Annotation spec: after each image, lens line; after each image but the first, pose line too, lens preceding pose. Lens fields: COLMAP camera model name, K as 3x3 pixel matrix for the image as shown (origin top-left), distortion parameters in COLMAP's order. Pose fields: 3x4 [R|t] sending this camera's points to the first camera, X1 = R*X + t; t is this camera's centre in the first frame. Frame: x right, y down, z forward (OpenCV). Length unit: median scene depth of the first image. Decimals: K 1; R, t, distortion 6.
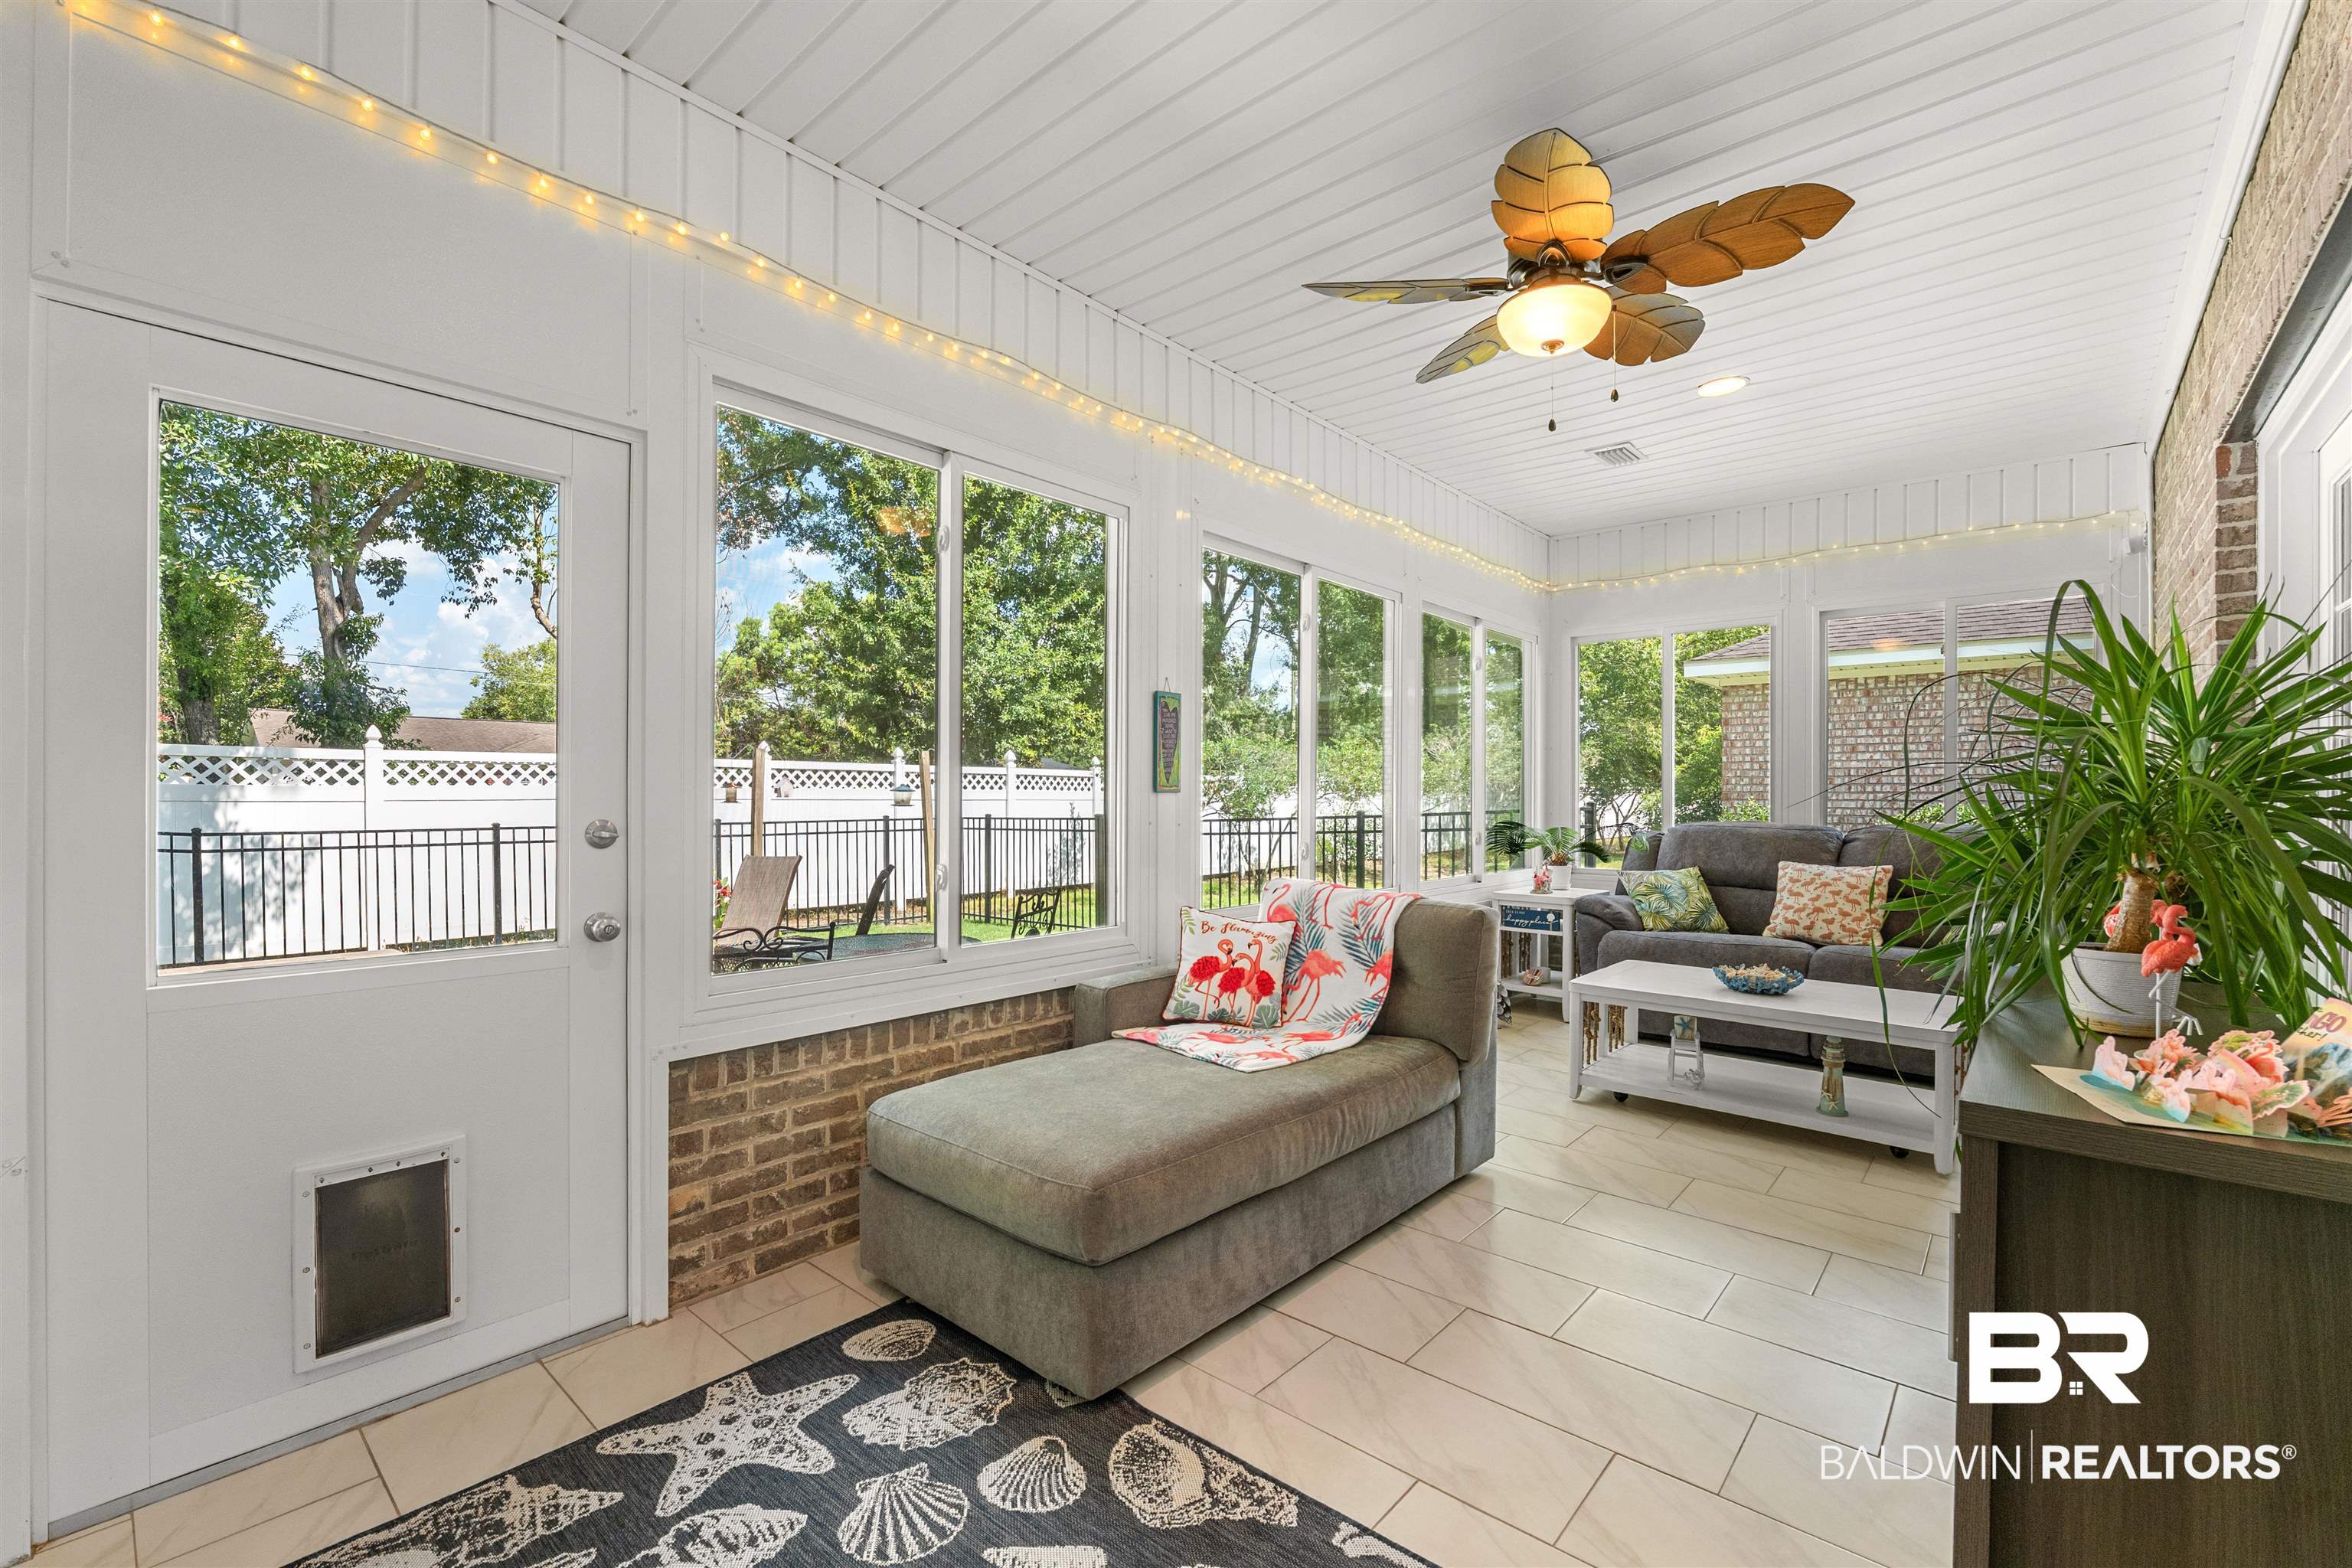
lens RADIAL K [[967.4, 0, 1159.2], [0, 967.4, 795.0], [0, 0, 1]] dist [-0.013862, 0.000118]
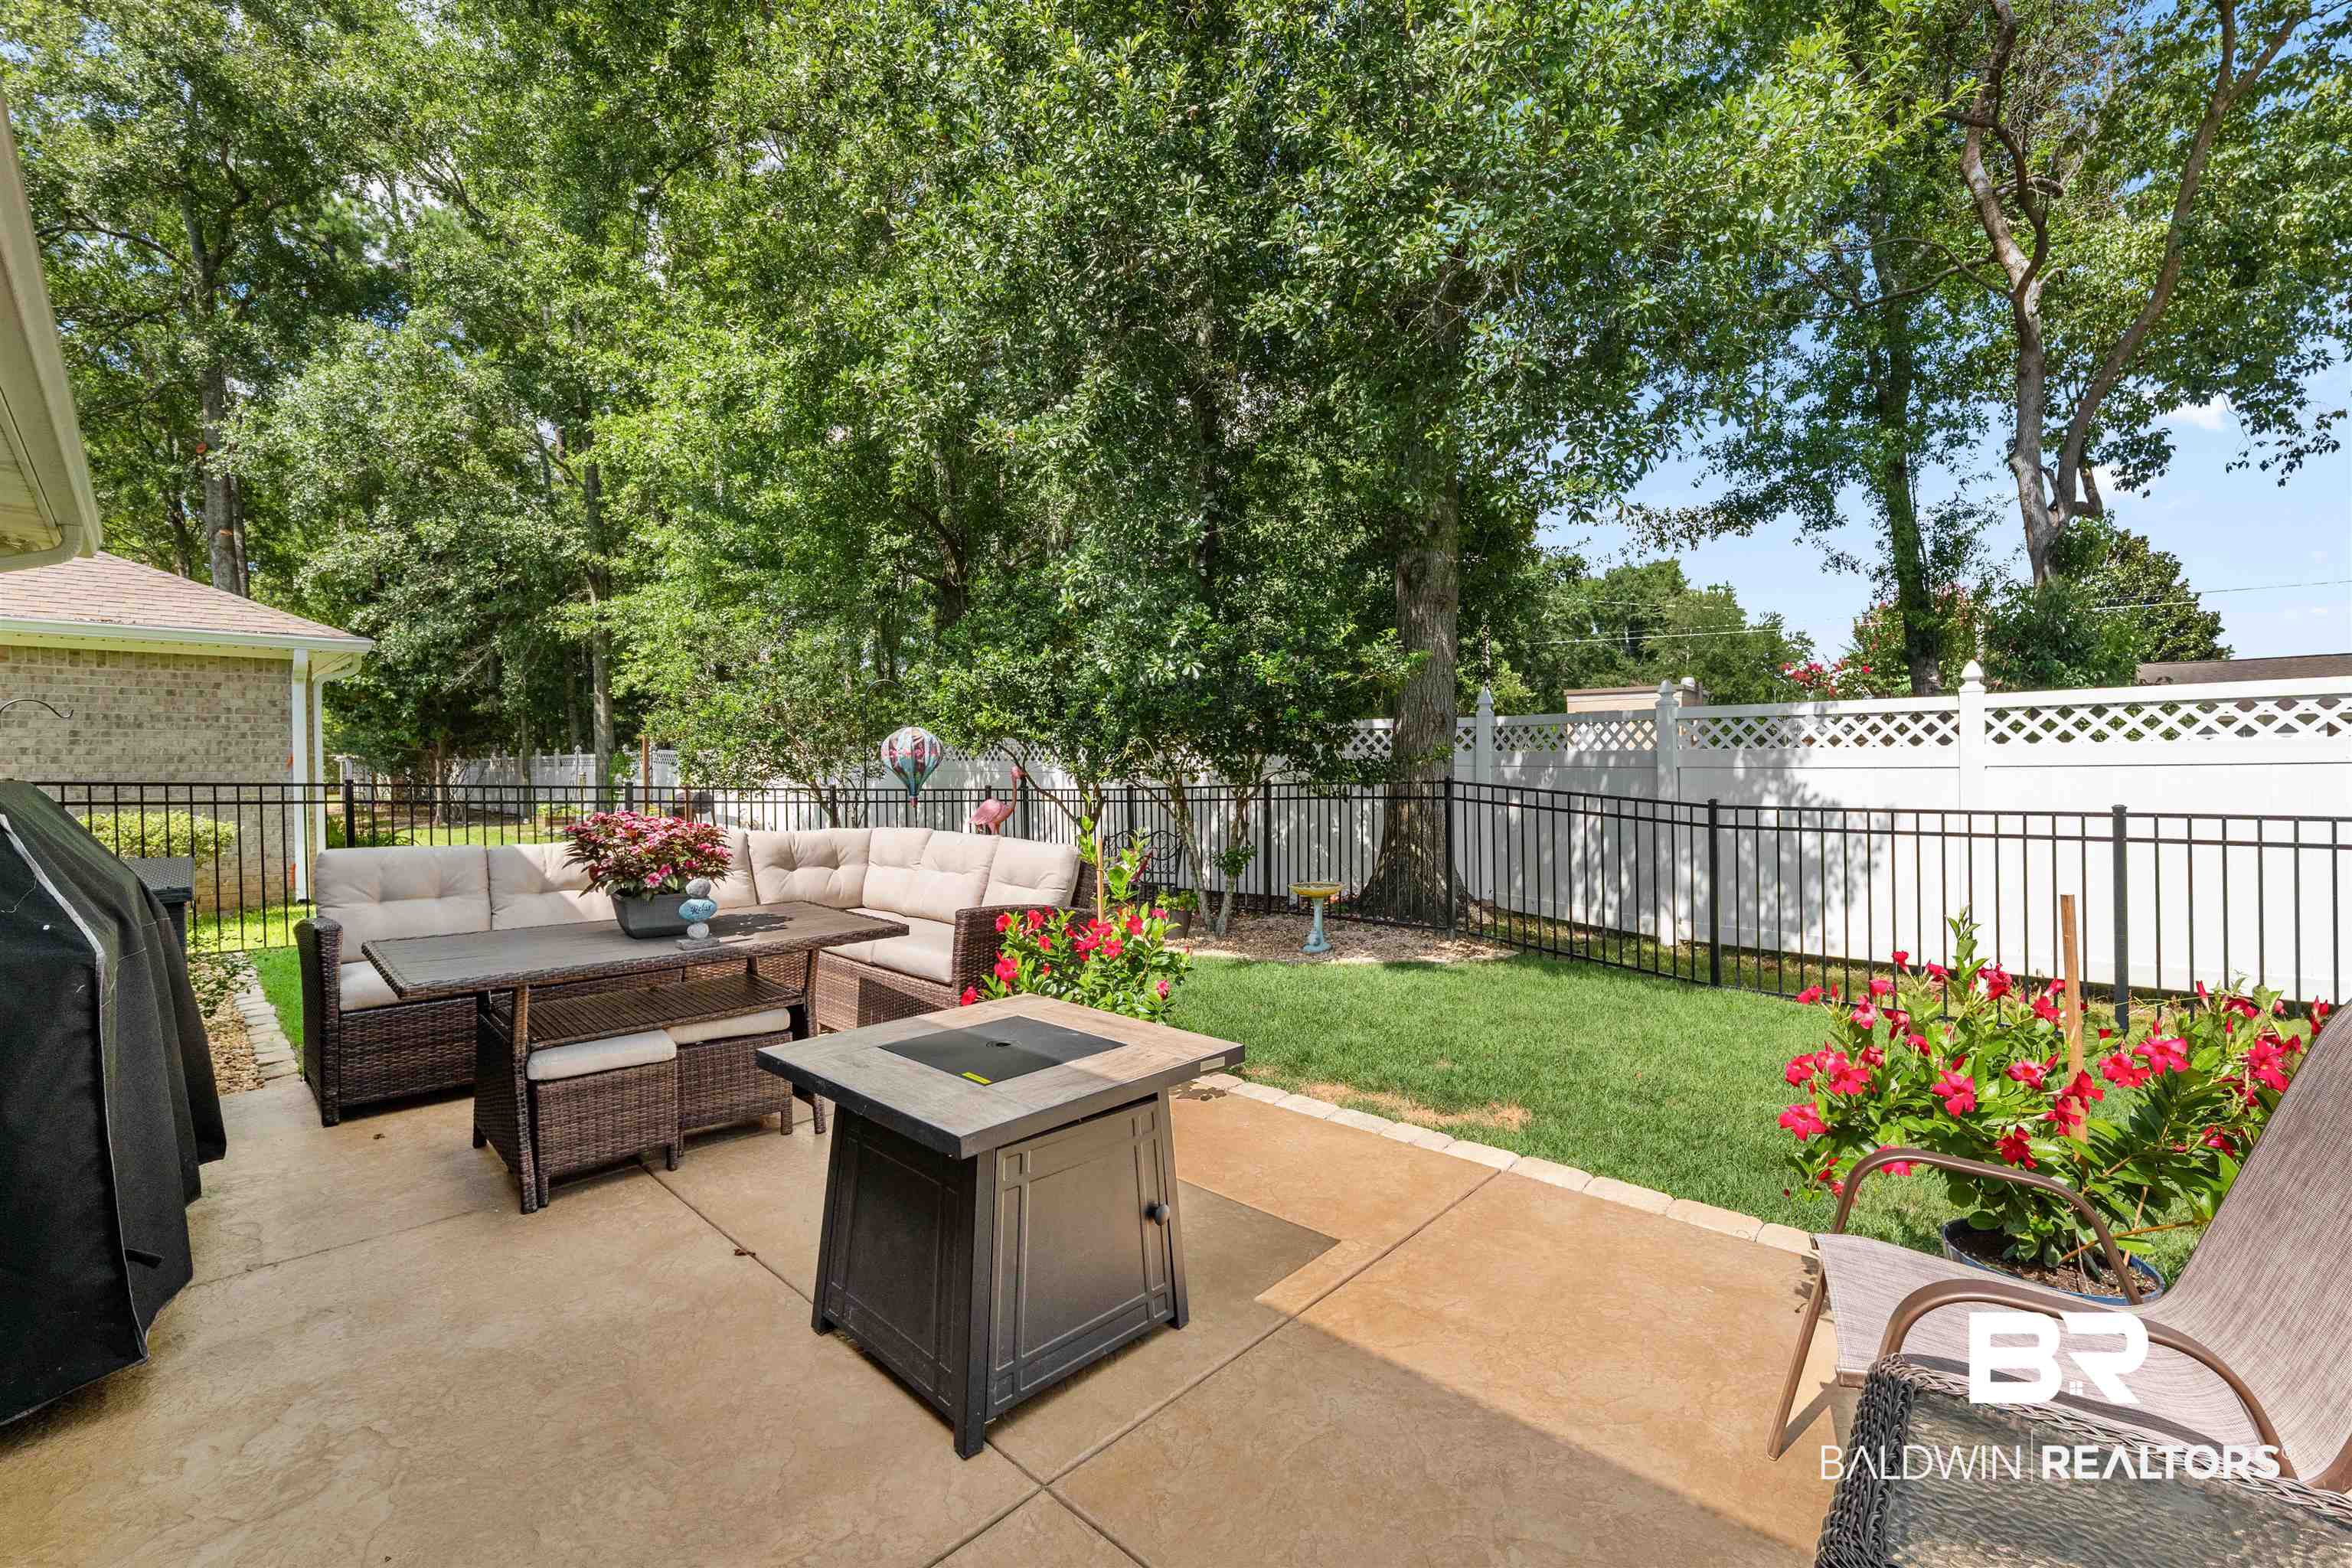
lens RADIAL K [[967.4, 0, 1187.4], [0, 967.4, 790.1], [0, 0, 1]] dist [-0.013862, 0.000118]
pose [[0.000020, 0.024663, -0.999696, -0.077376], [0.011301, 0.999632, 0.024662, -0.000462], [0.999936, -0.011298, -0.000258, 0.296208]]
